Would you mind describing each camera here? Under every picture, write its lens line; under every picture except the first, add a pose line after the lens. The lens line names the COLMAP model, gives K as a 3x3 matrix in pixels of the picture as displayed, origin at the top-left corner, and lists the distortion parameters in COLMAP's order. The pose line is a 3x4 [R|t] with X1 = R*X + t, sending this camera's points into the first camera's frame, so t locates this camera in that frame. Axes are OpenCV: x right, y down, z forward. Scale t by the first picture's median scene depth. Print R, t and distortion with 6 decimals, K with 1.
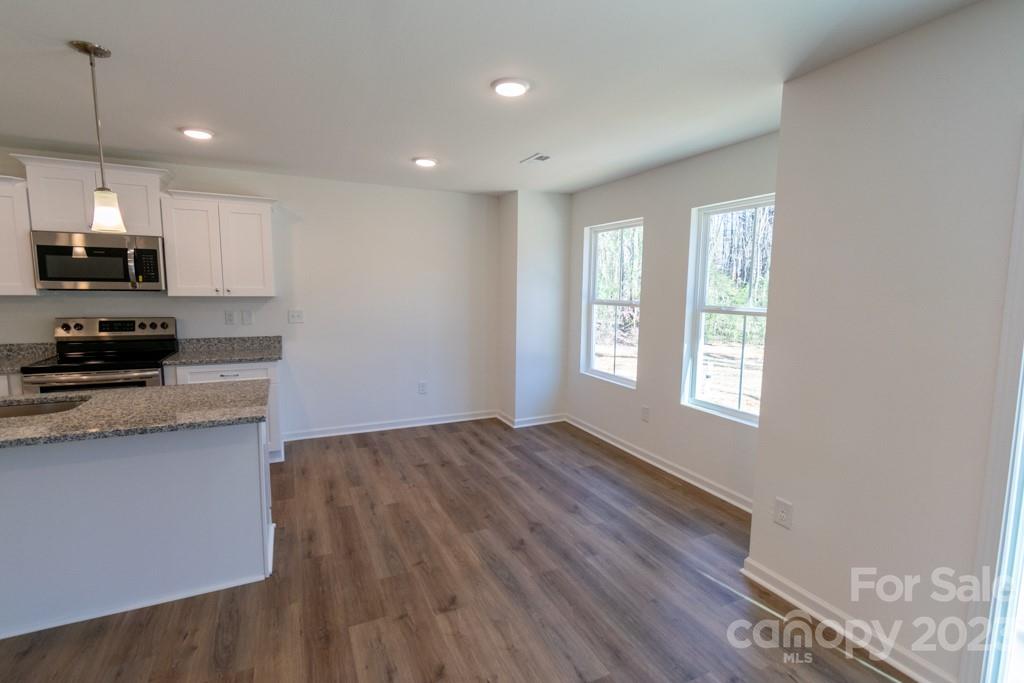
lens RADIAL K [[476.6, 0, 512.0], [0, 476.6, 341.5], [0, 0, 1]] dist [0.002429, 0.000223]
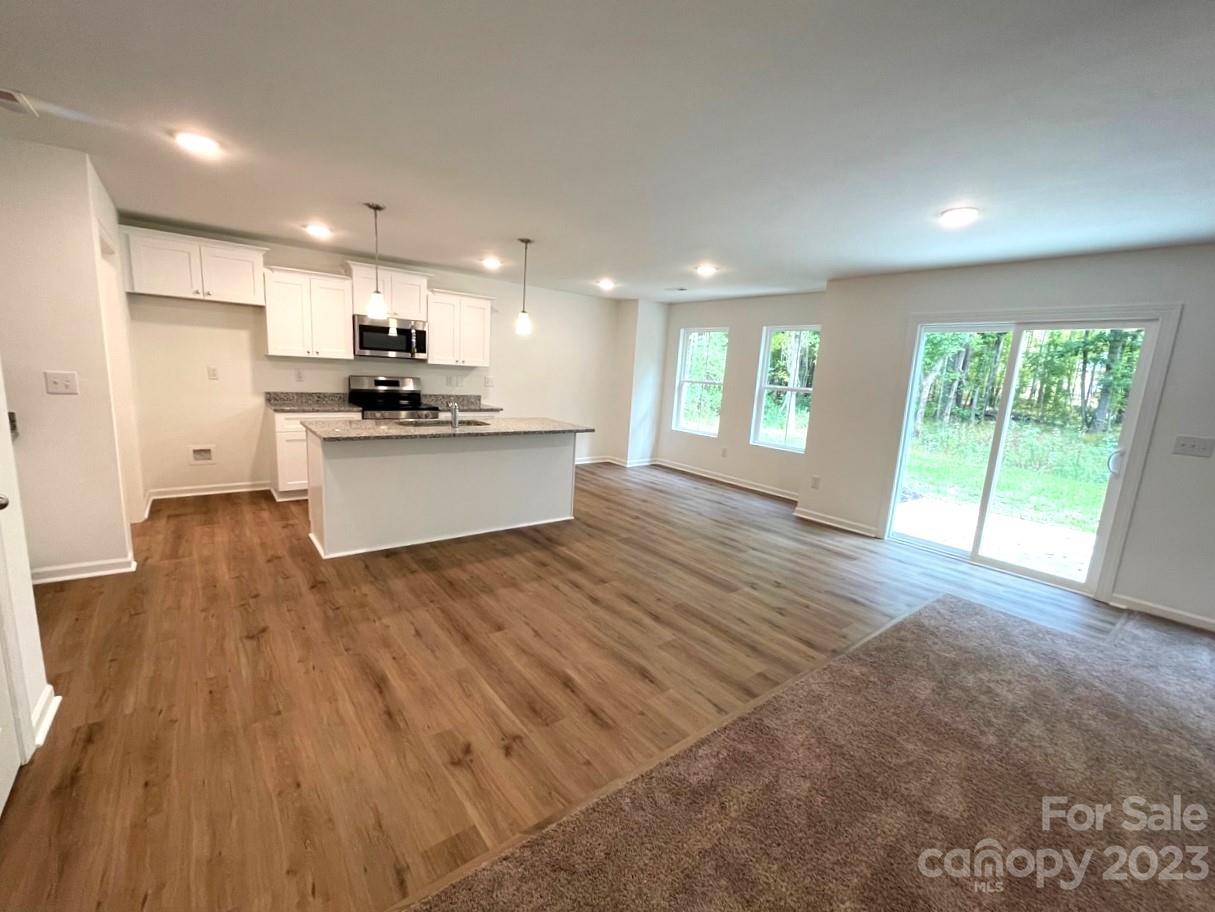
lens RADIAL K [[514.8, 0, 602.7], [0, 514.8, 458.2], [0, 0, 1]] dist [-0.003933, -0.000453]
pose [[0.975295, 0.008796, 0.220733, -0.548120], [-0.023358, 0.997712, 0.063448, 0.078820], [-0.219670, -0.067036, 0.973268, -0.647253]]
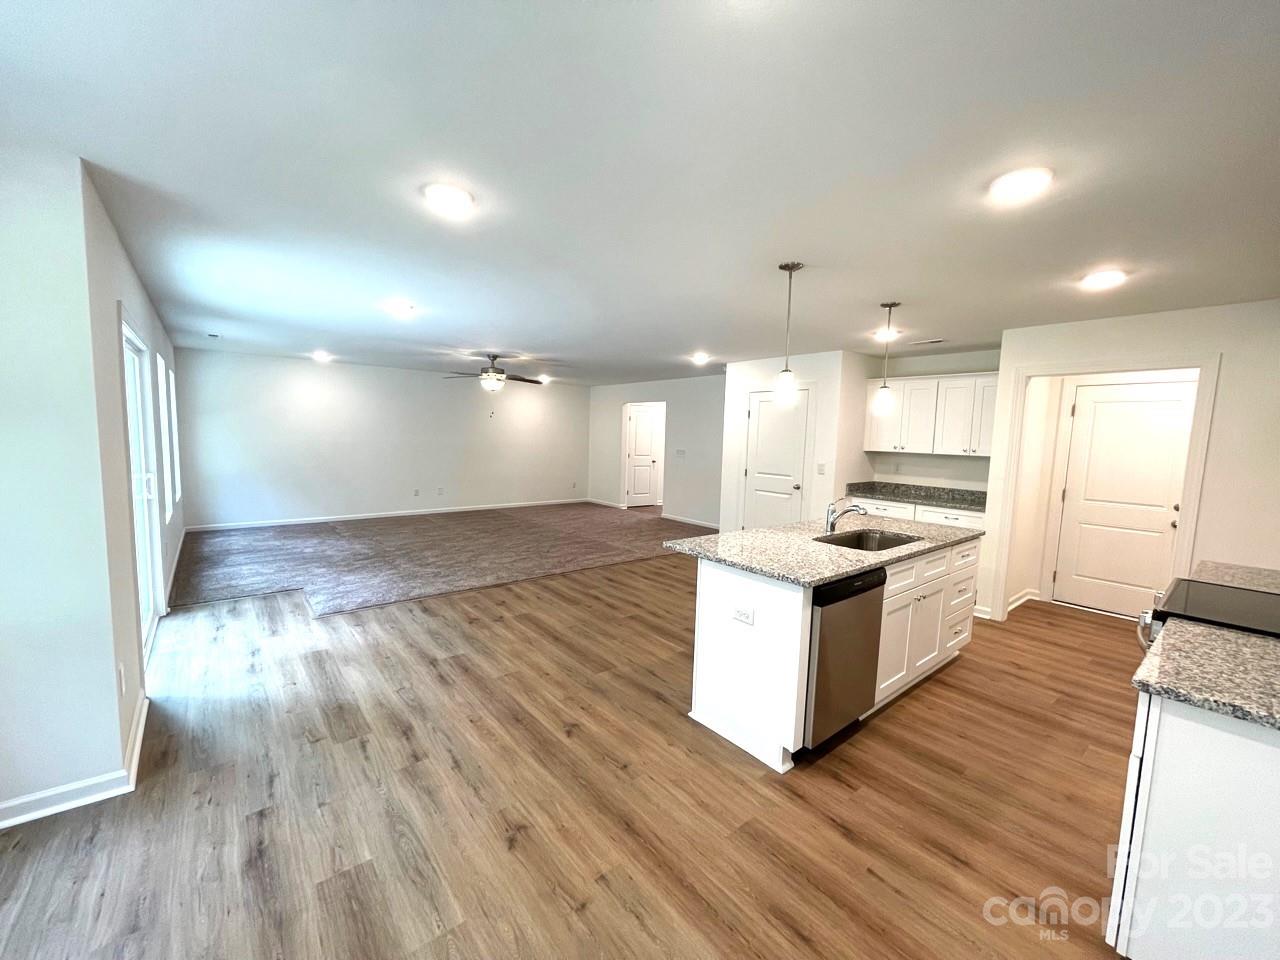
lens RADIAL K [[514.6, 0, 634.3], [0, 514.6, 483.6], [0, 0, 1]] dist [0.000106, 0.000242]
pose [[-0.970511, -0.016452, -0.240494, -0.067145], [-0.067919, 0.975911, 0.207328, -0.152824], [0.231290, 0.217548, -0.948250, 1.257667]]
